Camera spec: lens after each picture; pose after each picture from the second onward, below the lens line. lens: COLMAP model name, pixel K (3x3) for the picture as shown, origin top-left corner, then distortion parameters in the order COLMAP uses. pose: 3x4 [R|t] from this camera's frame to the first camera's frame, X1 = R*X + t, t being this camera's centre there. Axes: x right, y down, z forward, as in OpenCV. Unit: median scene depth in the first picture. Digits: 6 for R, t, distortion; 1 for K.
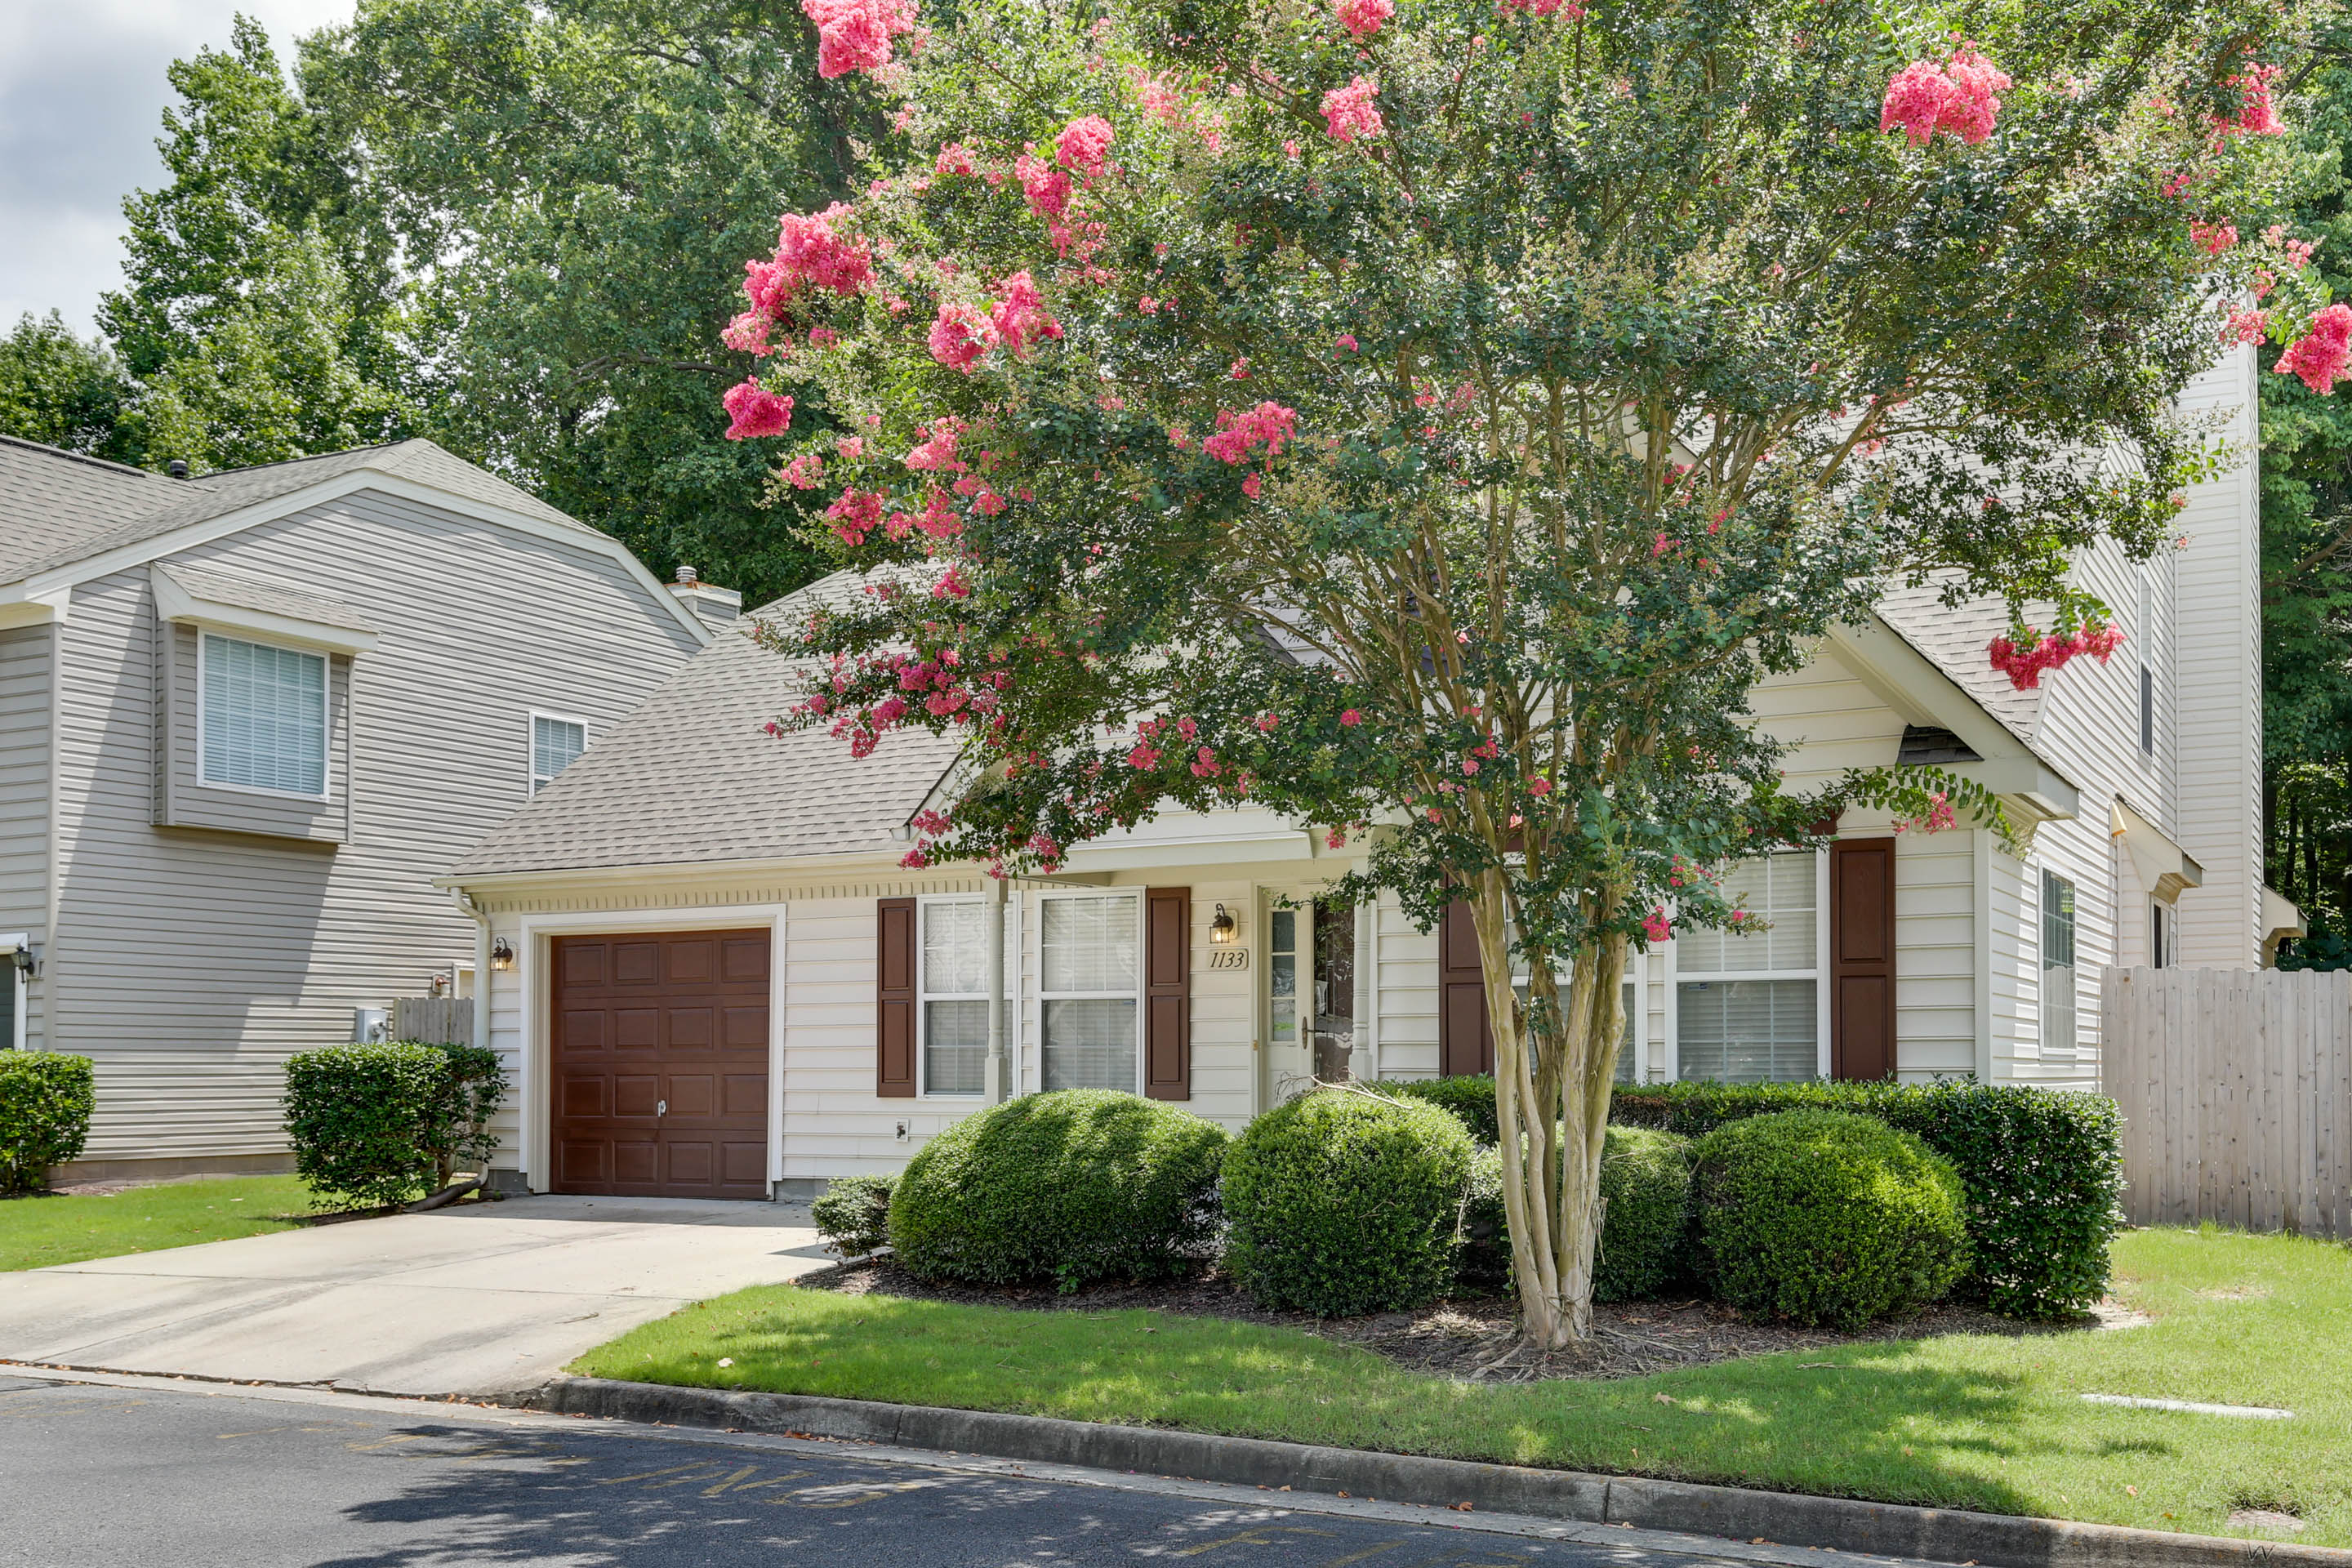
lens RADIAL K [[2282.5, 0, 1170.0], [0, 2282.5, 890.6], [0, 0, 1]] dist [0.046383, -0.031309]
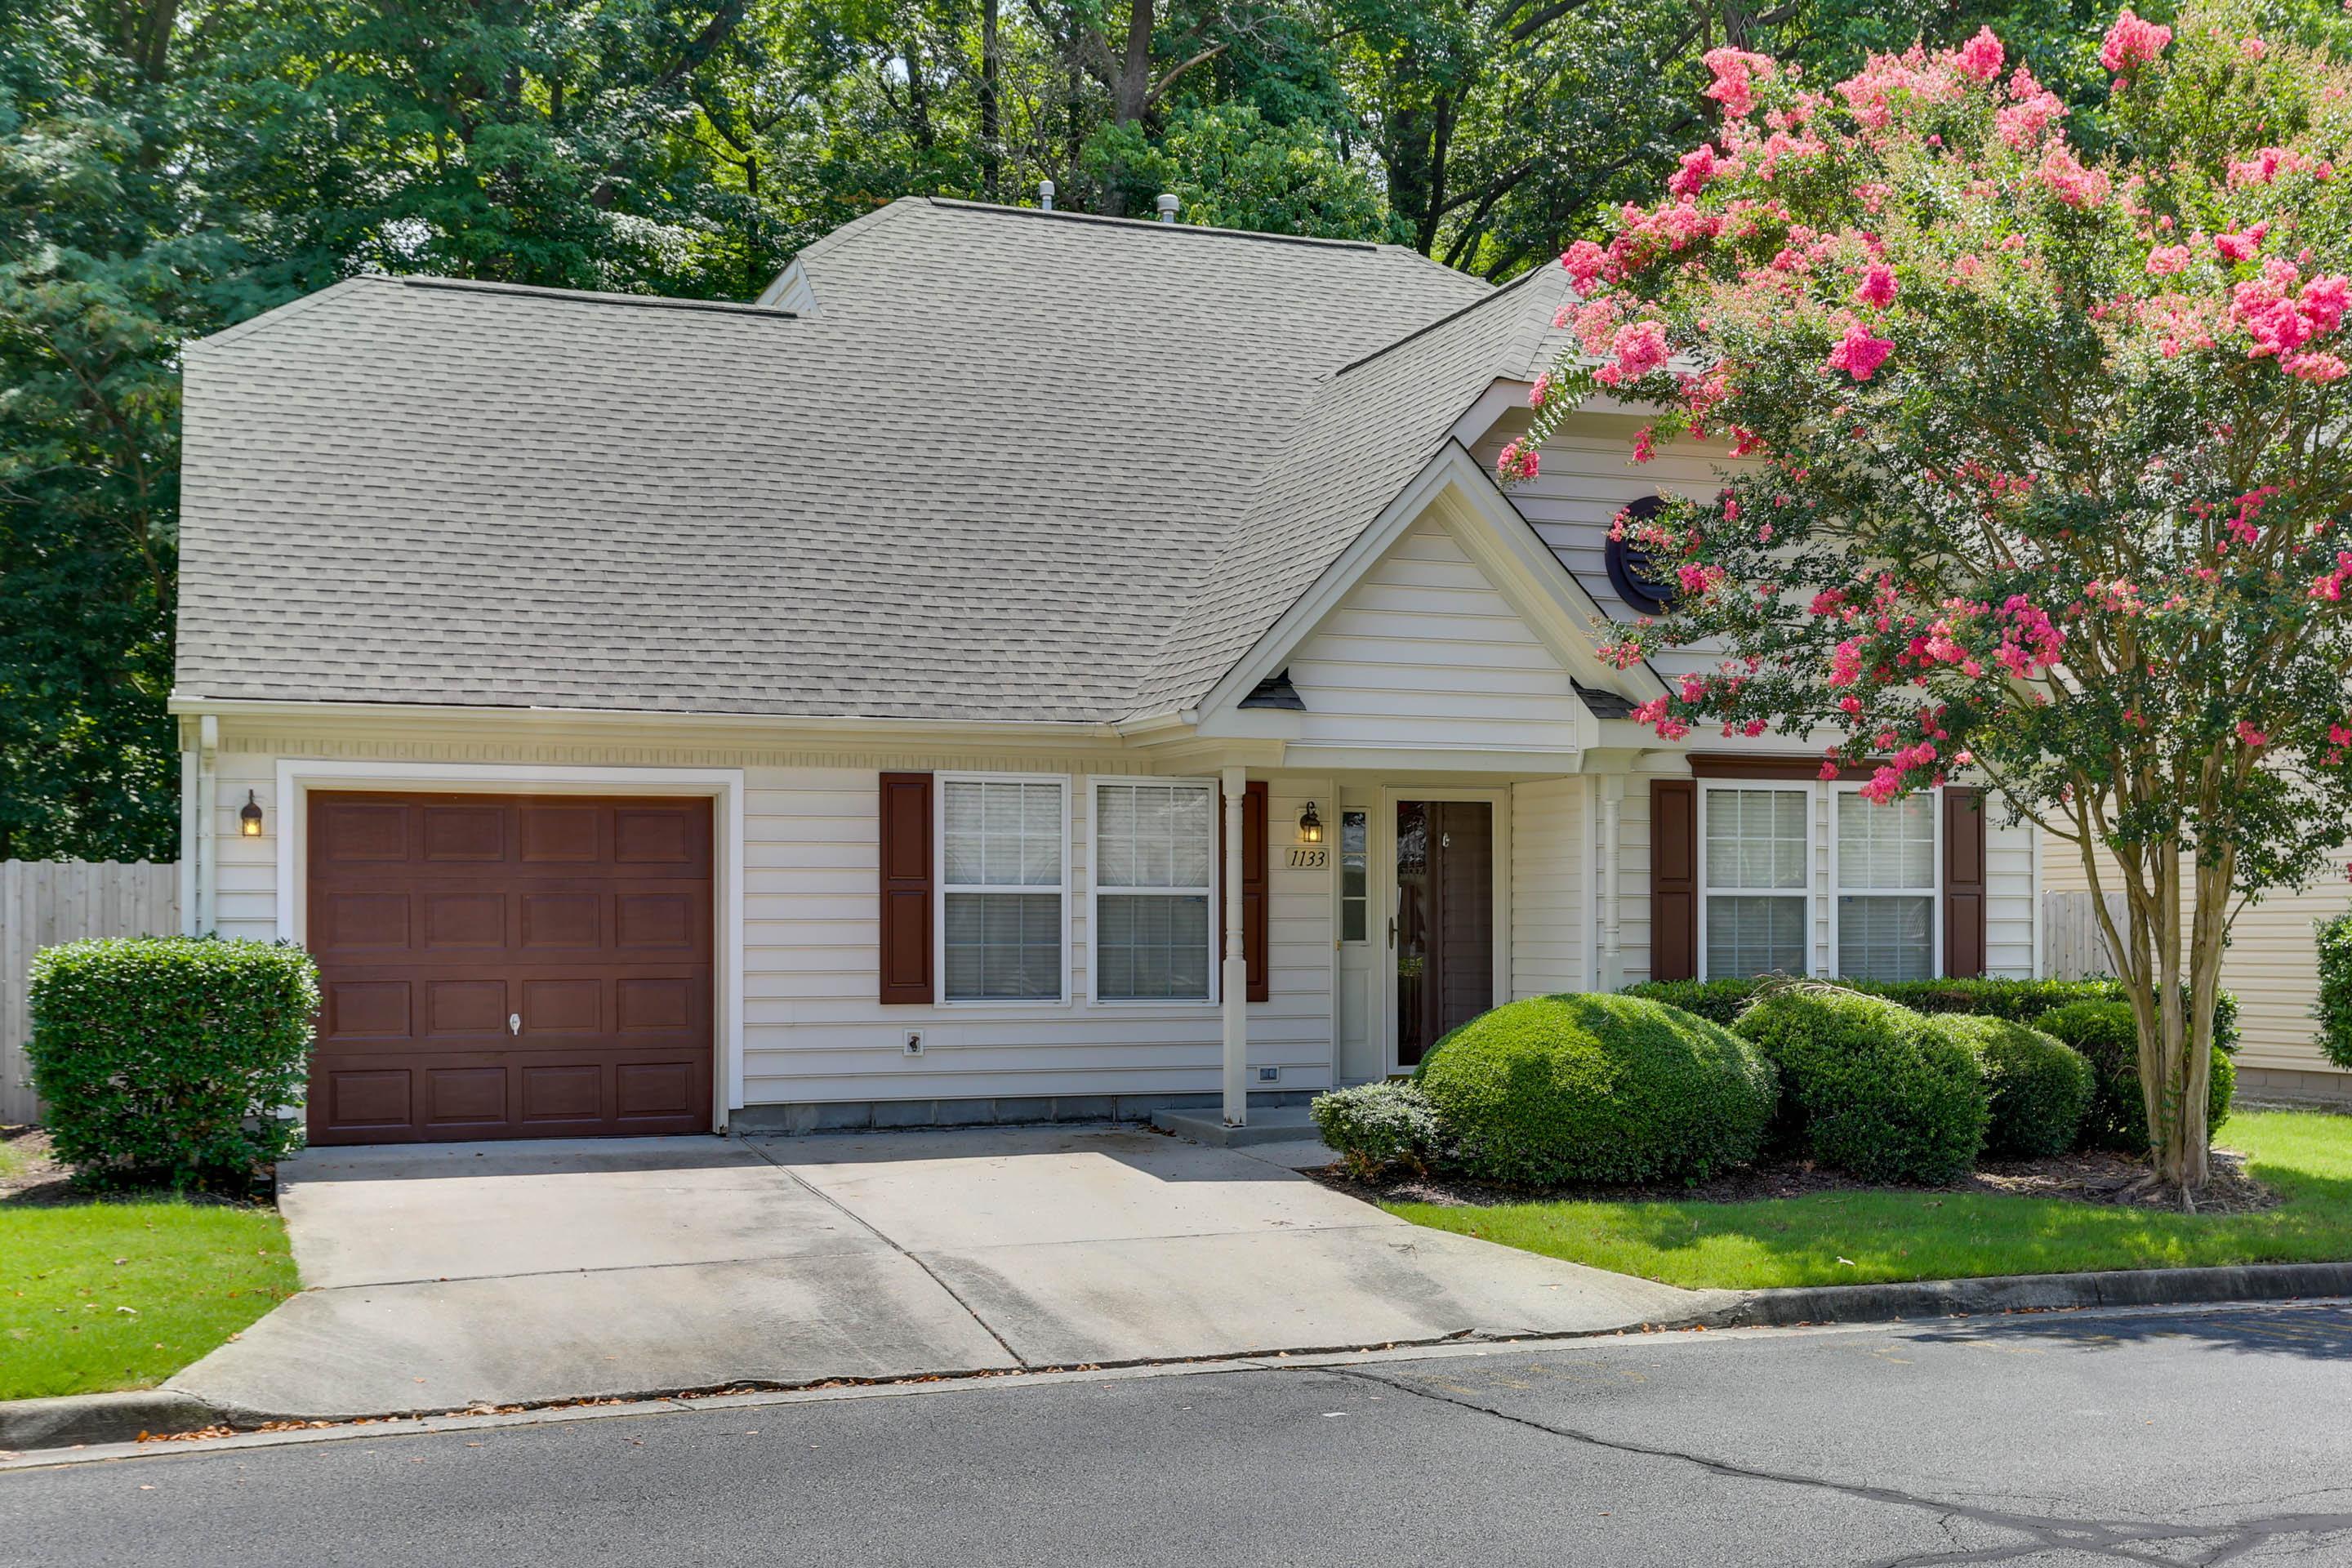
lens RADIAL K [[2617.8, 0, 1176.0], [0, 2617.8, 784.0], [0, 0, 1]] dist [0.015942, 0.007526]
pose [[0.646750, 0.044649, 0.761394, -1.210641], [-0.058294, 0.998259, -0.009023, 0.015926], [-0.760471, -0.038550, 0.648226, 0.428308]]
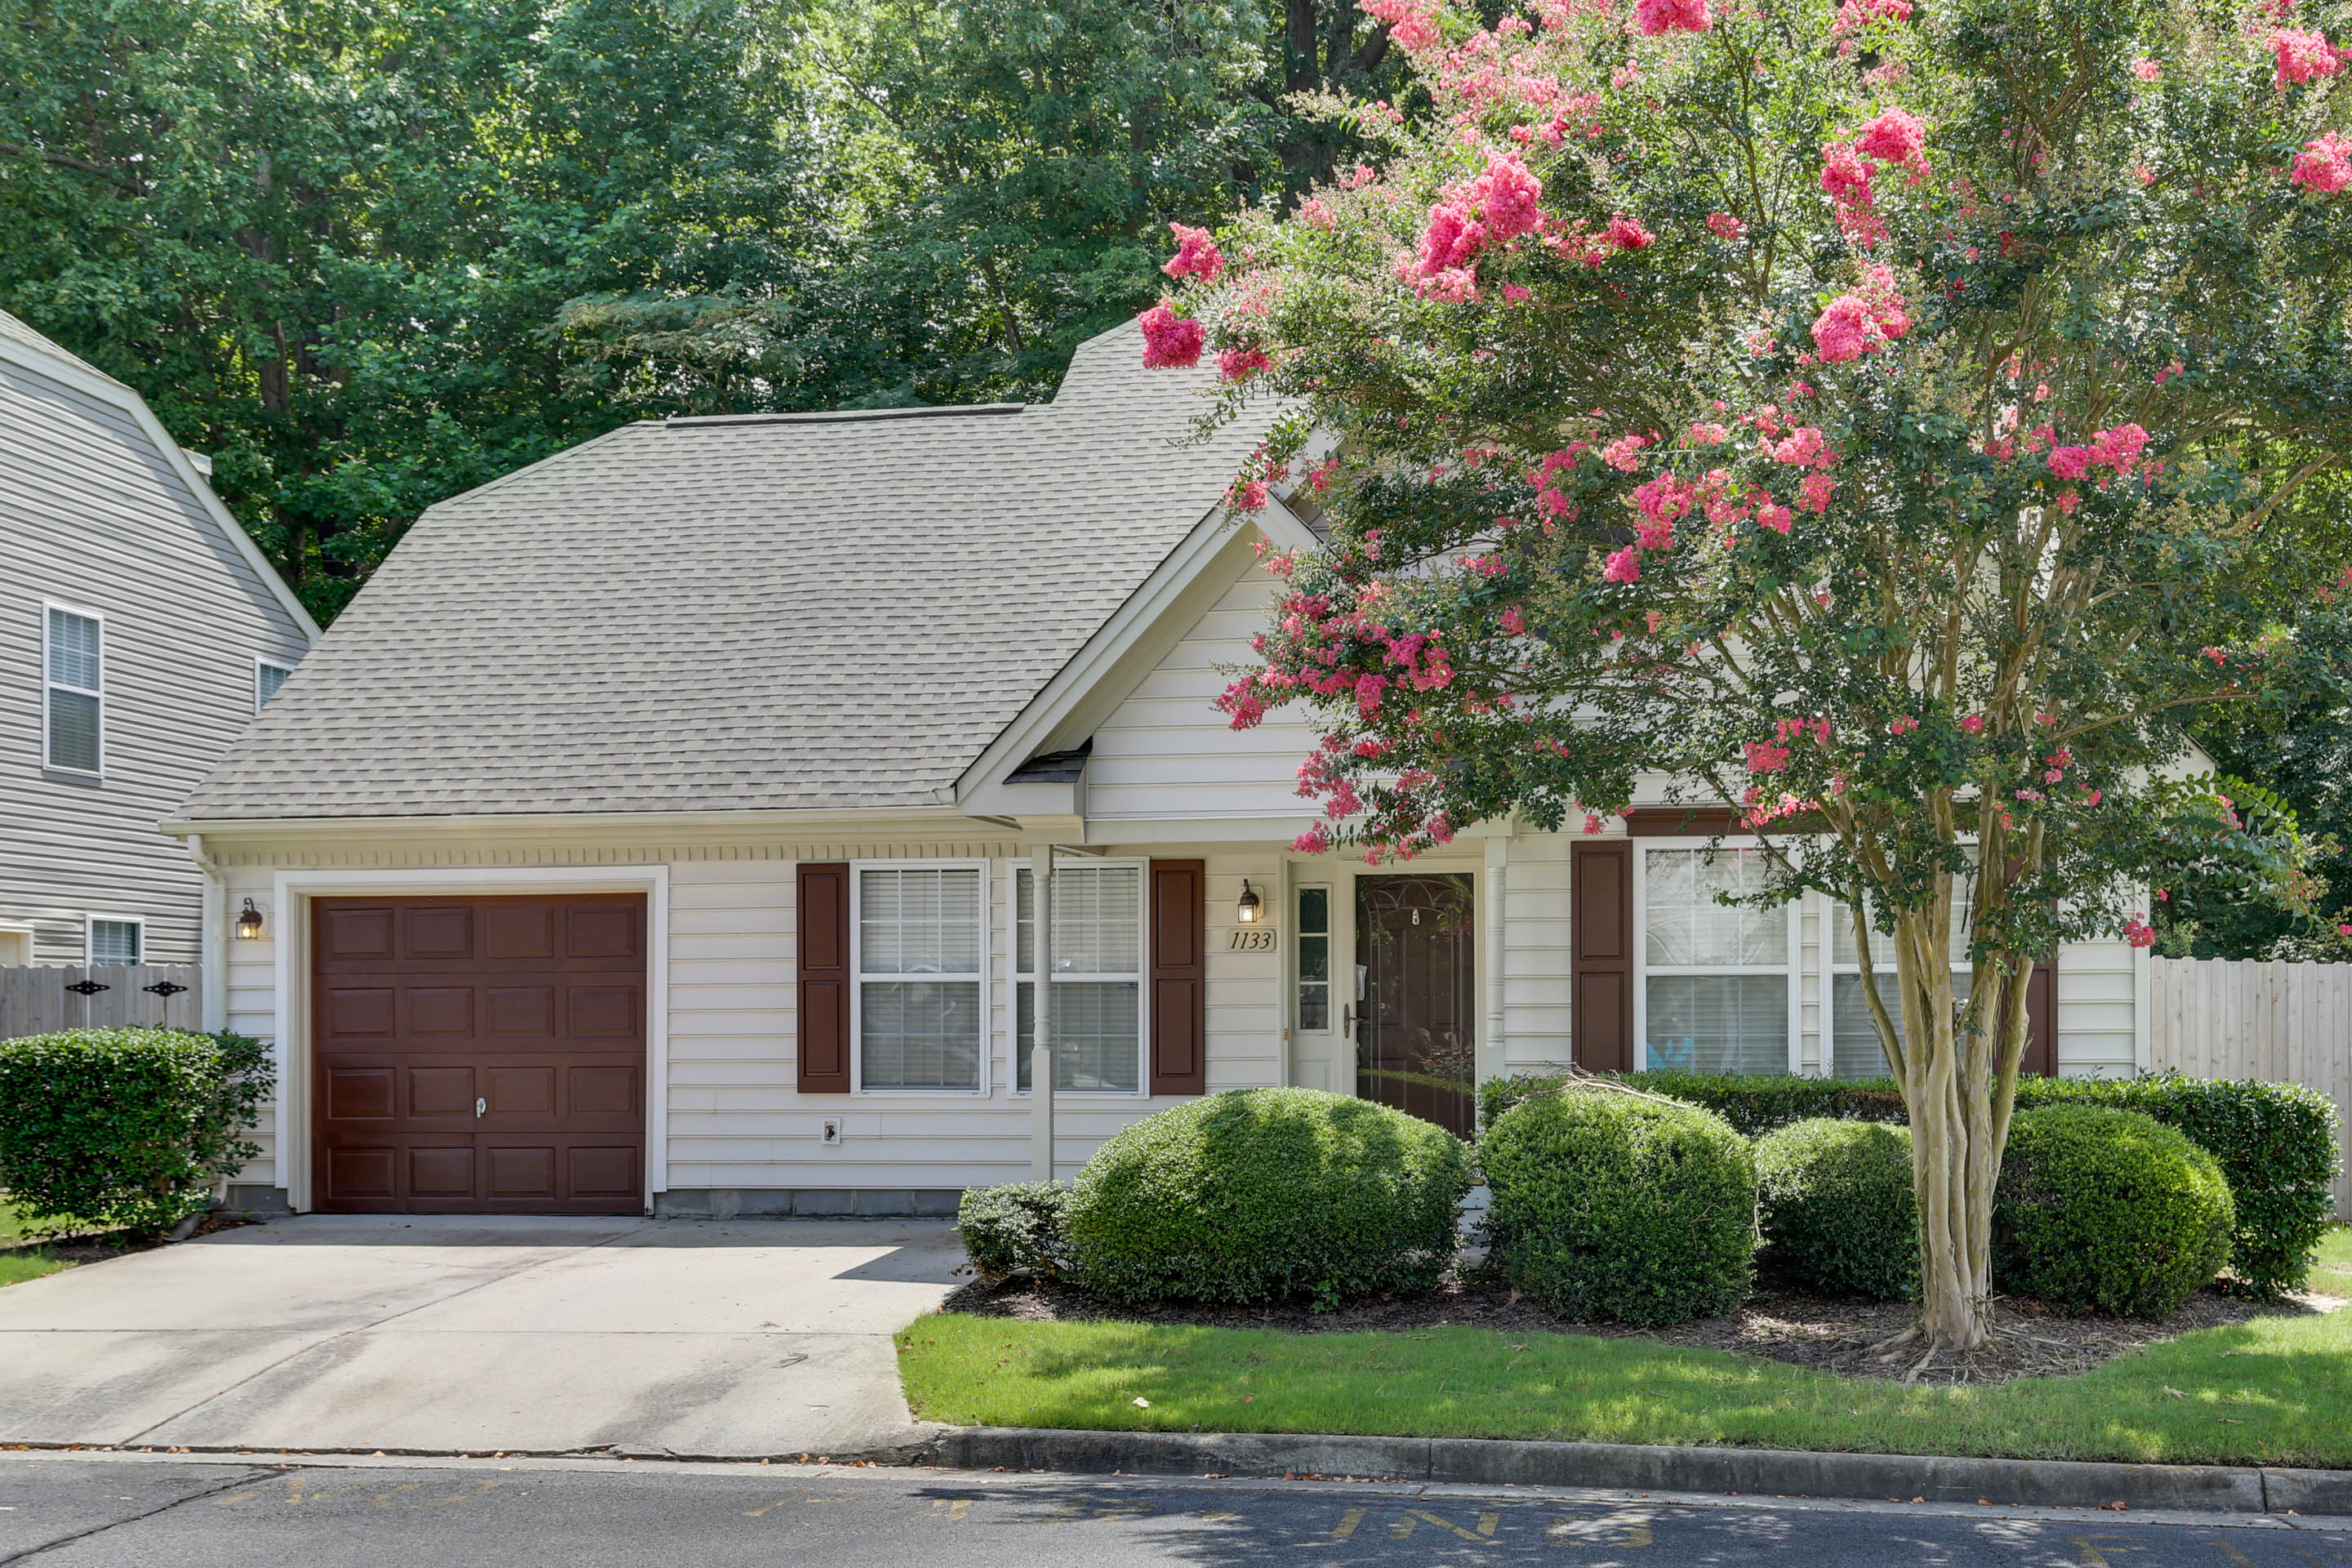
lens RADIAL K [[2629.4, 0, 1184.6], [0, 2629.4, 869.8], [0, 0, 1]] dist [0.032596, -0.028997]
pose [[0.943125, 0.017449, 0.331980, -0.483678], [-0.023027, 0.999652, 0.012876, -0.015114], [-0.331639, -0.019789, 0.943199, 0.022942]]
